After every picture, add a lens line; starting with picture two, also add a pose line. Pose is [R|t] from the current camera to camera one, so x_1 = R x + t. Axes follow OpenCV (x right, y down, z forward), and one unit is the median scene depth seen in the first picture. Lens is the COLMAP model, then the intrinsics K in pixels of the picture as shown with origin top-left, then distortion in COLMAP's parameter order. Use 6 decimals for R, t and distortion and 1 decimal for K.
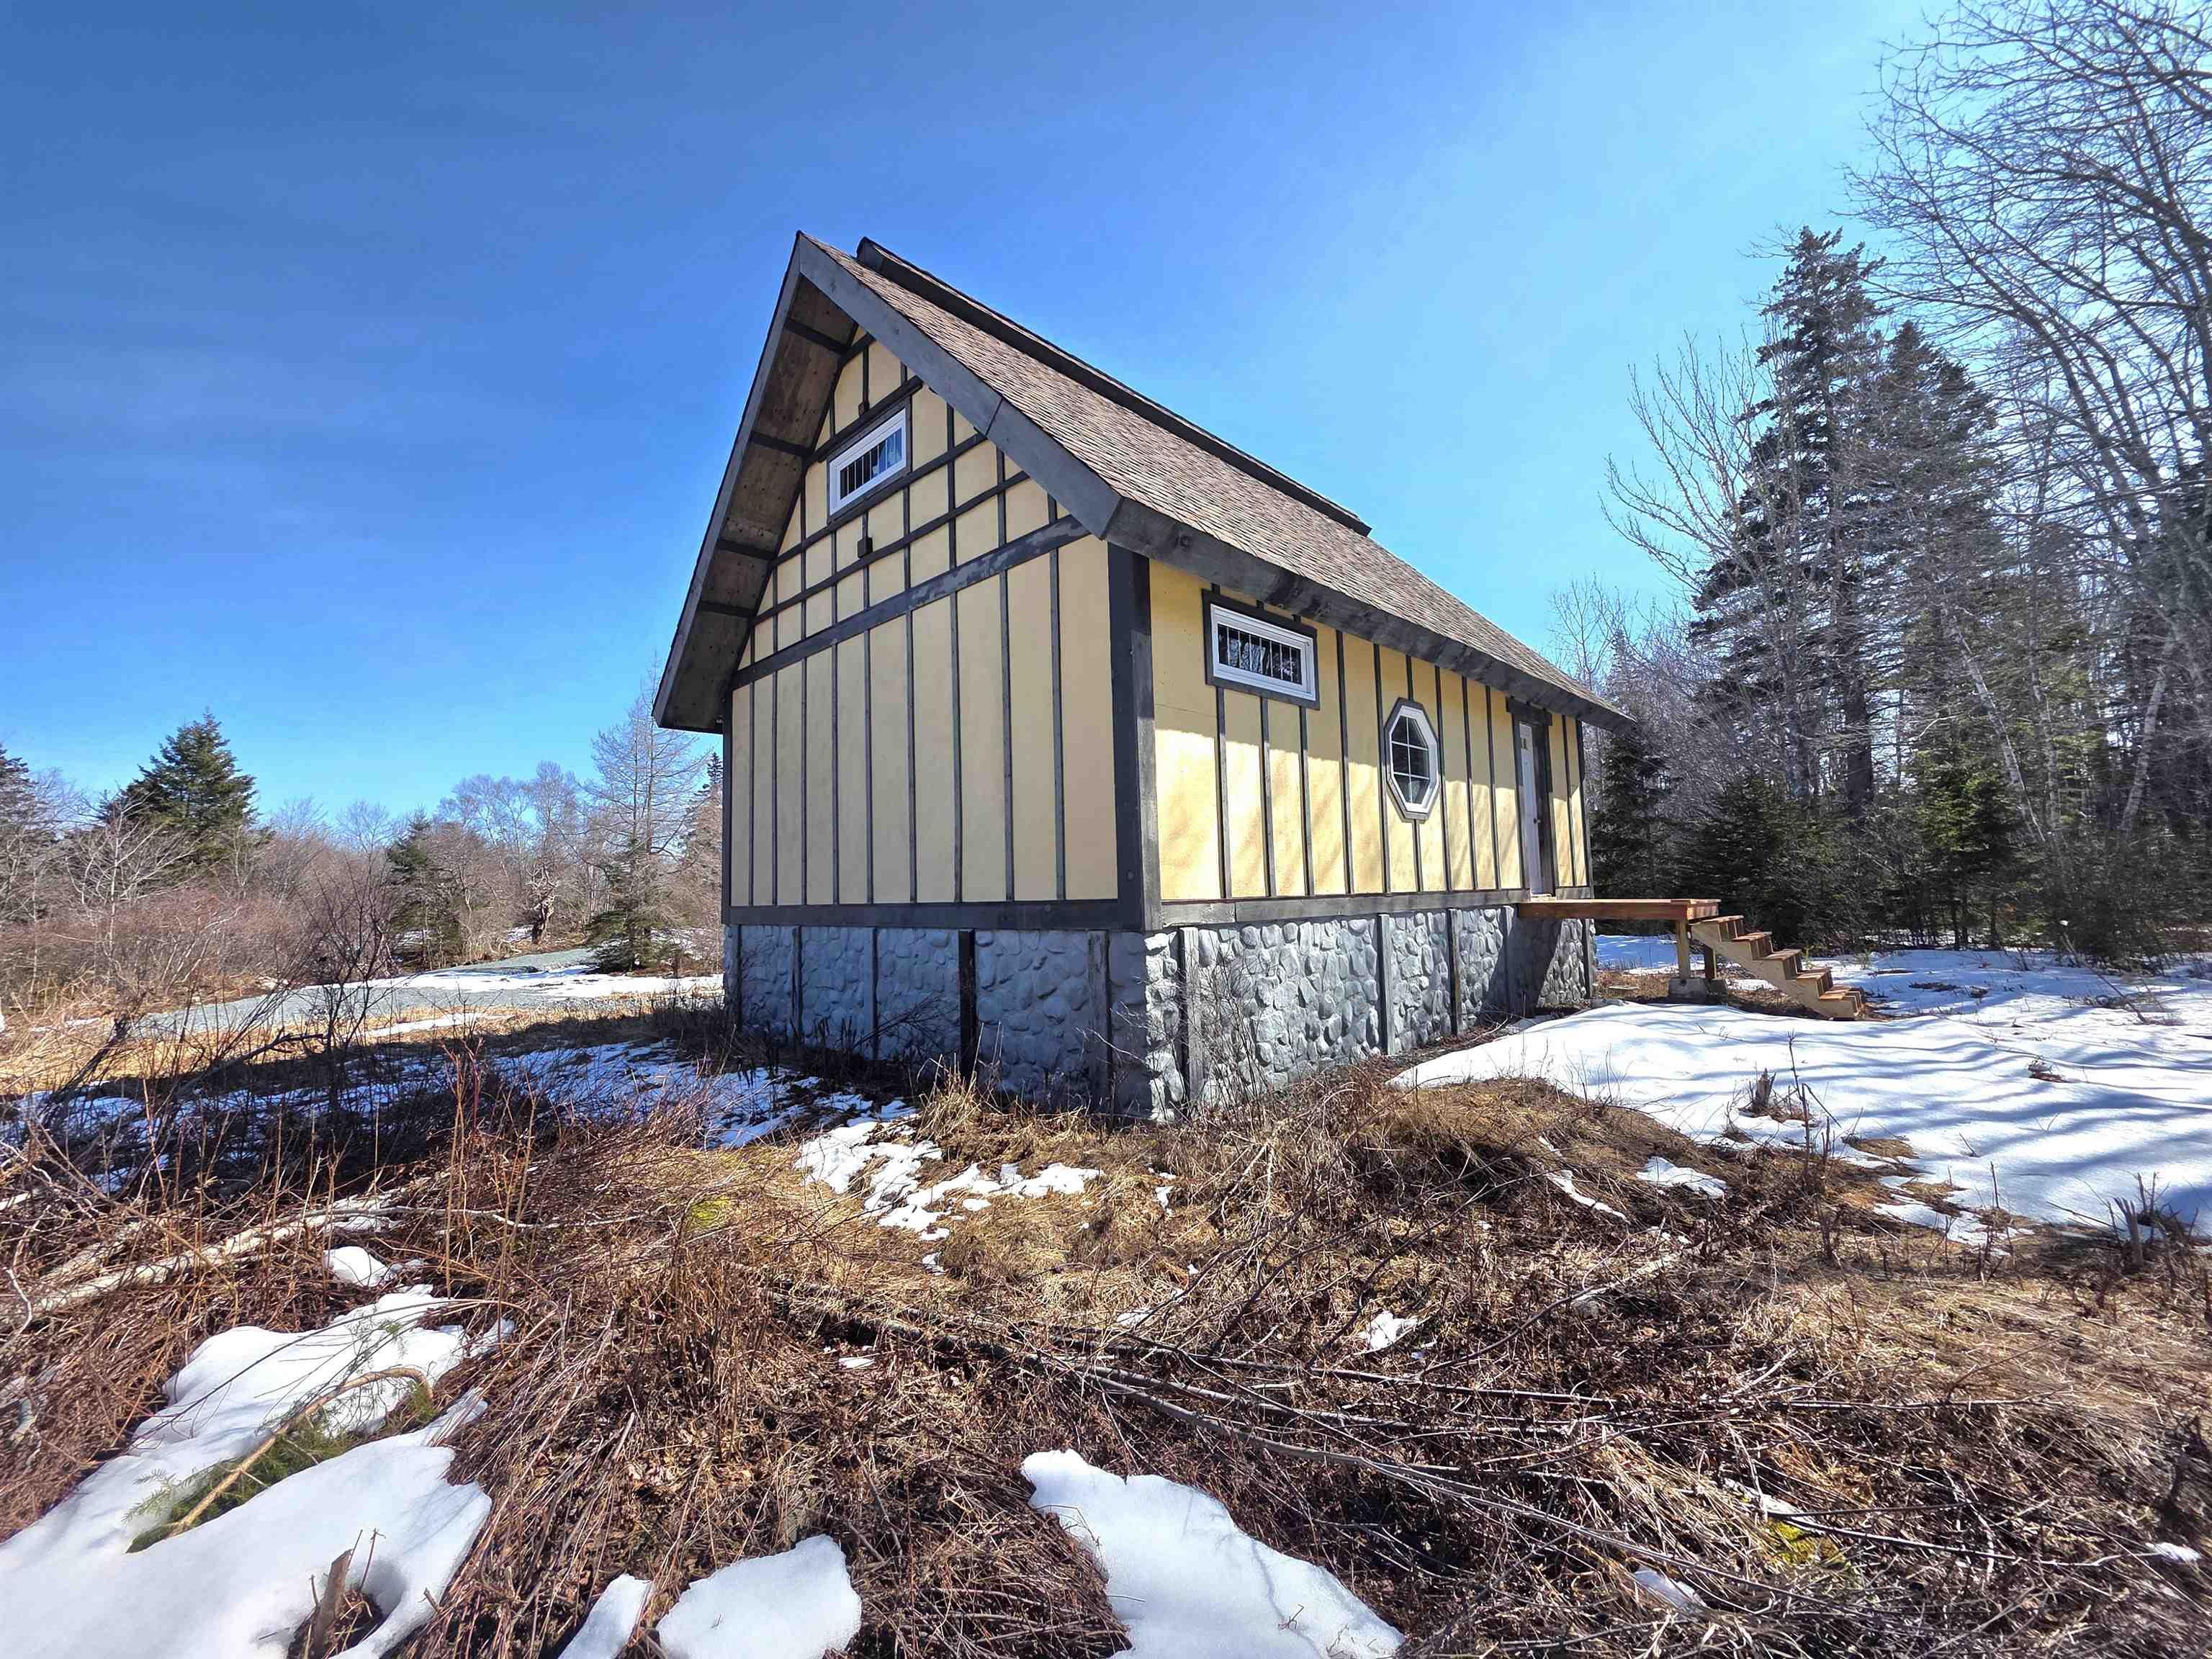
lens RADIAL K [[877.2, 0, 1092.9], [0, 877.2, 826.4], [0, 0, 1]] dist [0.005734, -0.000293]
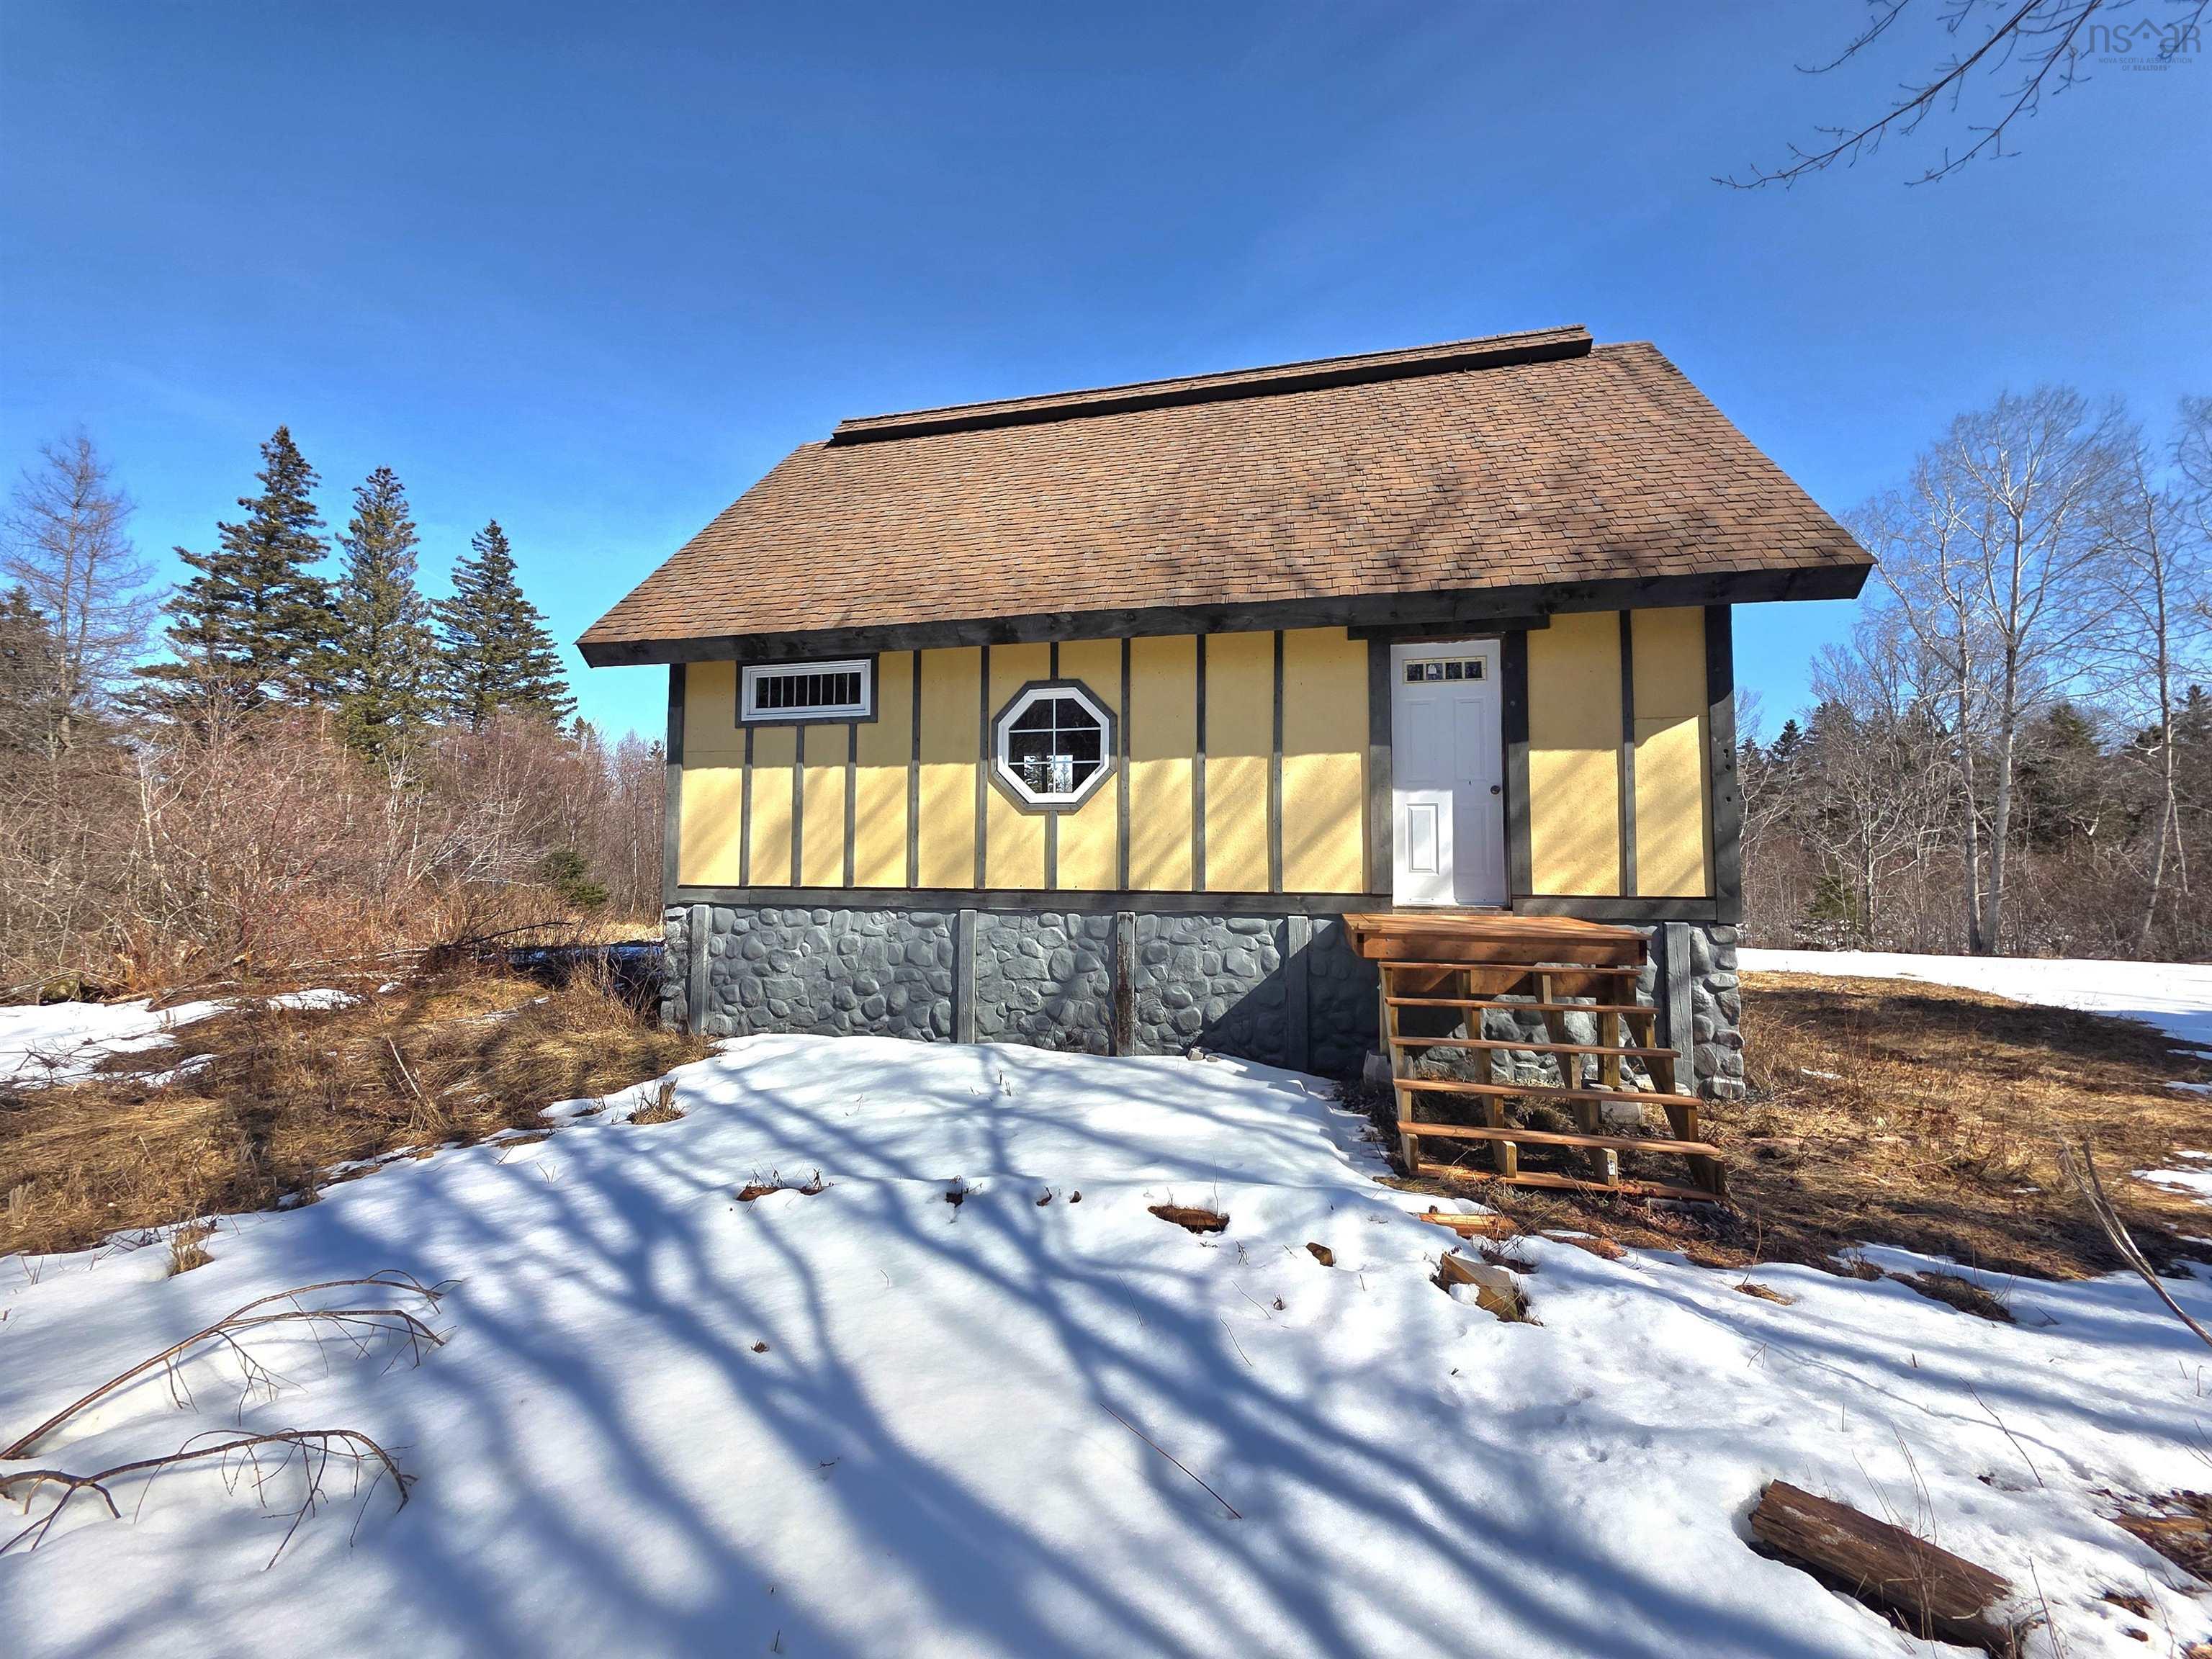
lens RADIAL K [[877.2, 0, 1092.9], [0, 877.2, 826.4], [0, 0, 1]] dist [0.005734, -0.000293]
pose [[0.532964, -0.013853, -0.846025, 1.398992], [0.046325, 0.998844, 0.012828, -0.001811], [0.844869, -0.046029, 0.532989, 0.654505]]
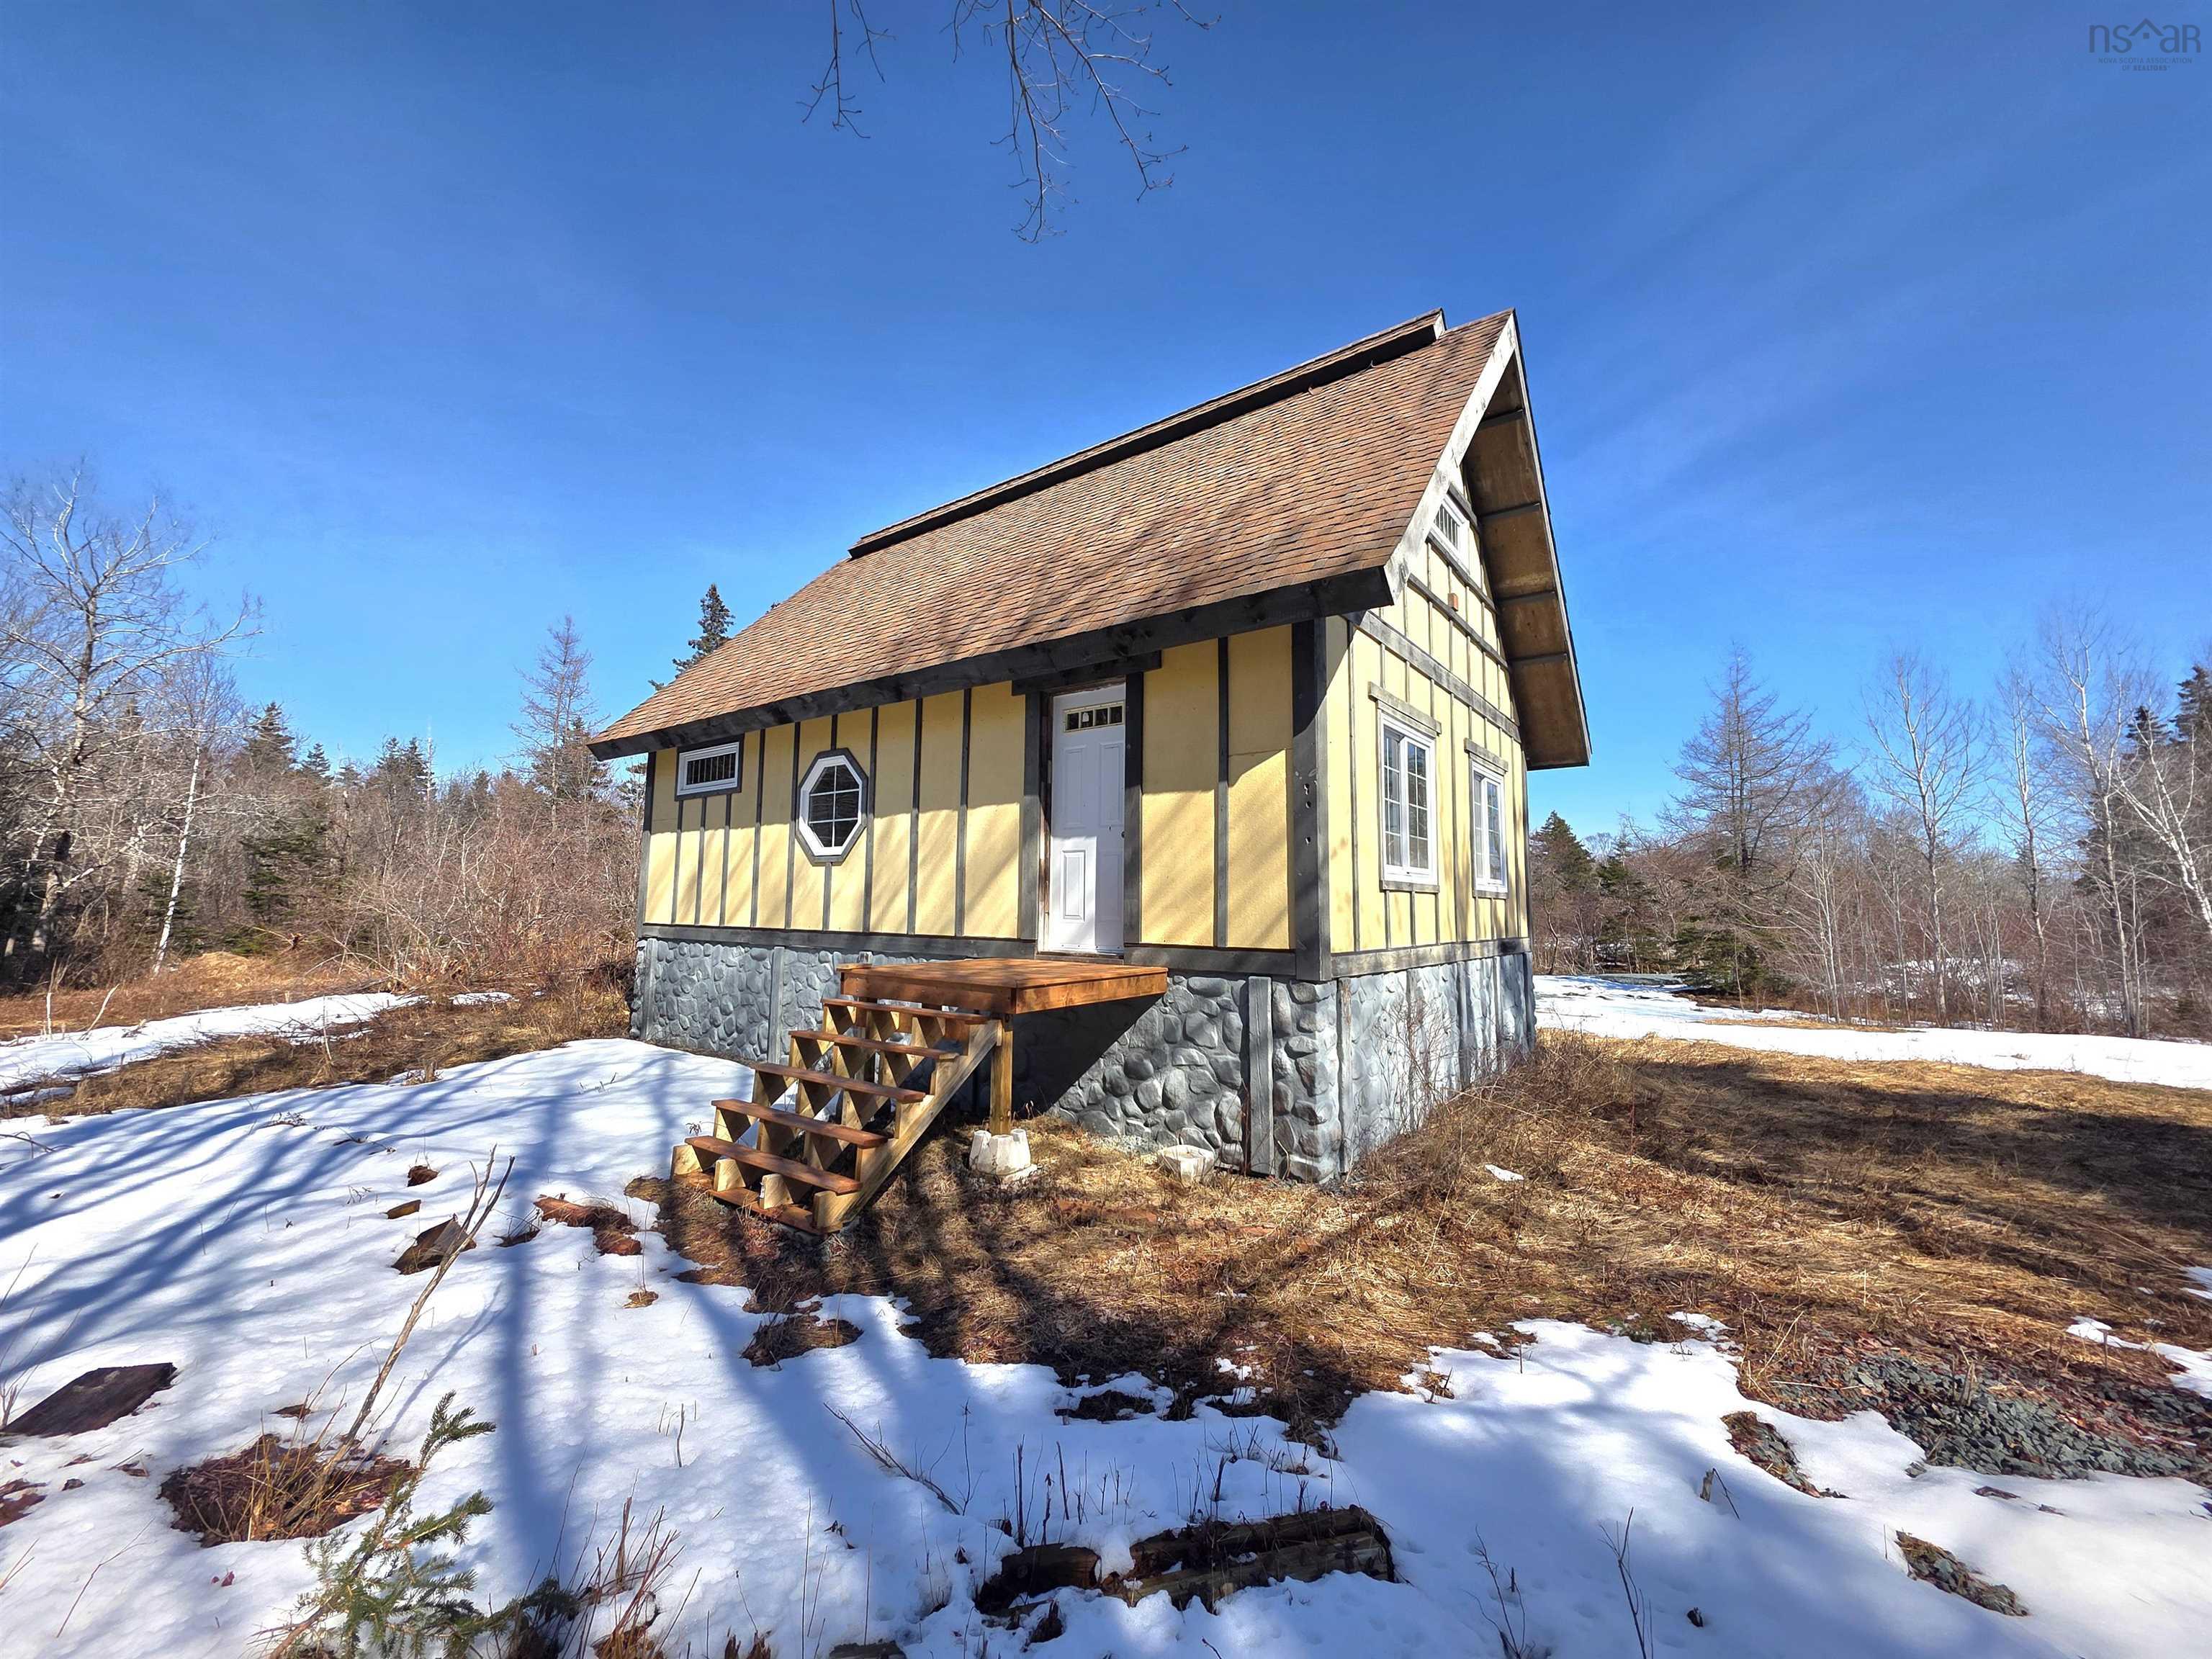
lens RADIAL K [[875.1, 0, 1106.0], [0, 875.1, 829.5], [0, 0, 1]] dist [-0.000415, 0.000101]
pose [[0.147886, -0.064696, -0.986886, 1.757639], [0.058066, 0.996705, -0.056638, 0.038168], [0.987298, -0.048928, 0.151155, 1.407490]]
